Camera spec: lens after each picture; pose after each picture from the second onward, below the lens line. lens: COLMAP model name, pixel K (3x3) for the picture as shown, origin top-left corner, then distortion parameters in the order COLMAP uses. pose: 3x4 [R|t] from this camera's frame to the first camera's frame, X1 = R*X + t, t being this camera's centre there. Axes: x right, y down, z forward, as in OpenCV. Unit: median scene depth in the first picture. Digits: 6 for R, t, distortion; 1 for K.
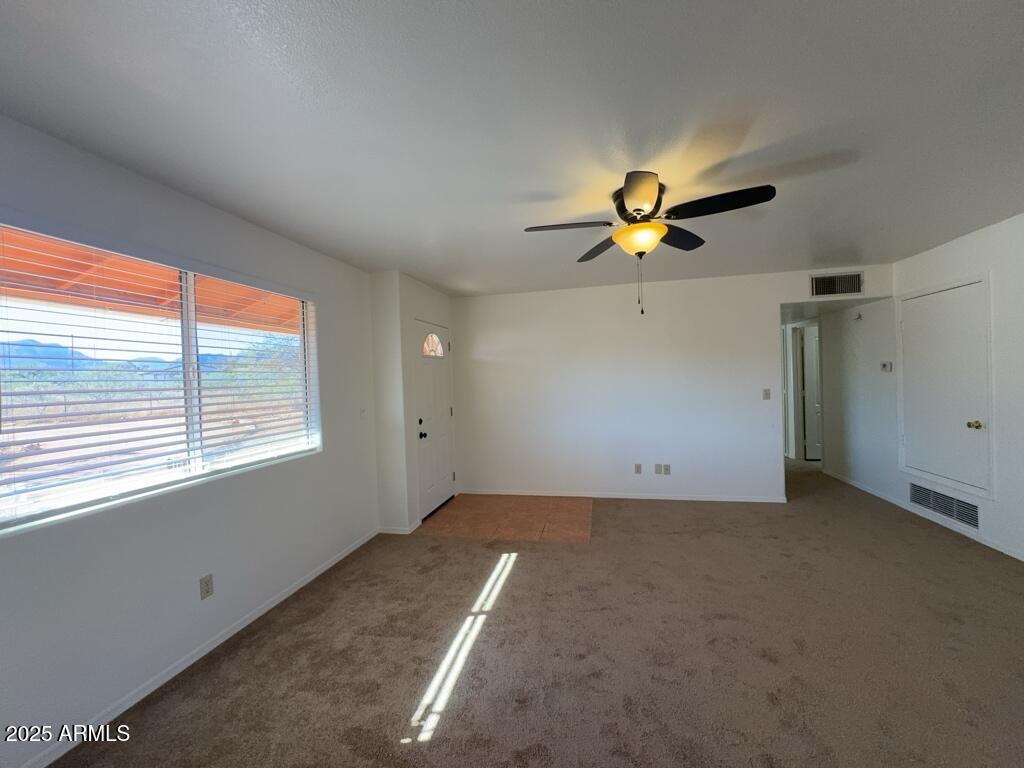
lens RADIAL K [[410.0, 0, 513.2], [0, 410.0, 385.4], [0, 0, 1]] dist [0.001794, 0.000021]
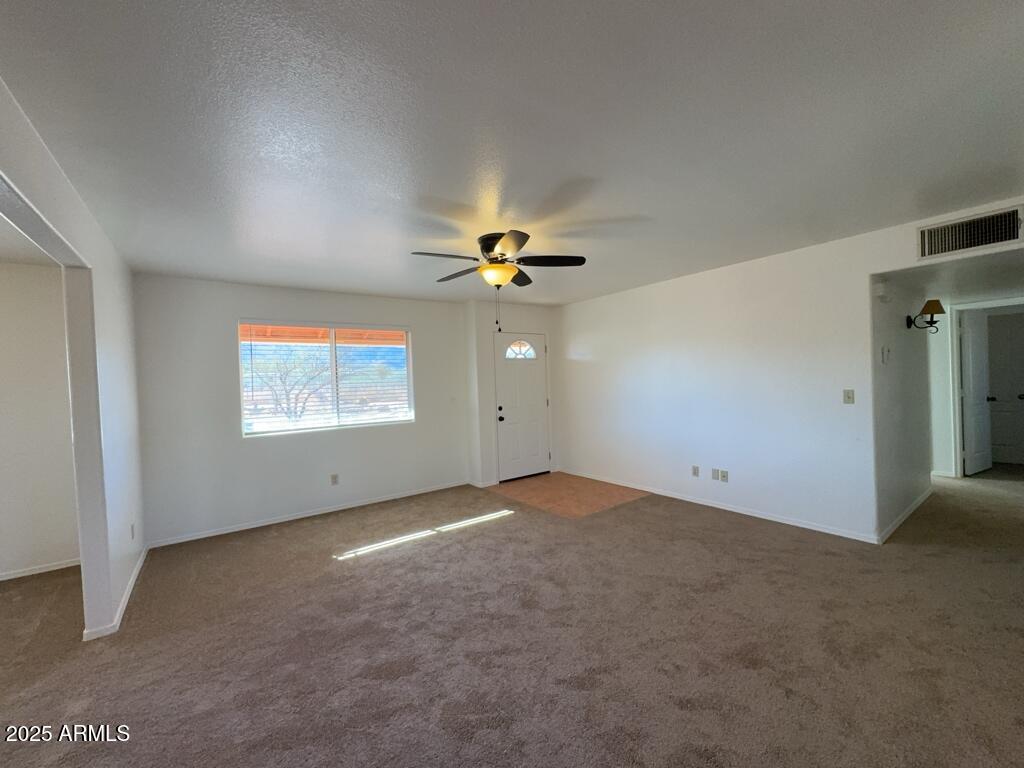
lens RADIAL K [[410.0, 0, 510.7], [0, 410.0, 382.9], [0, 0, 1]] dist [0.001794, 0.000021]
pose [[0.753115, 0.010567, -0.657804, 0.863364], [0.000322, 0.999865, 0.016431, -0.021828], [0.657888, -0.012586, 0.753010, 0.018811]]
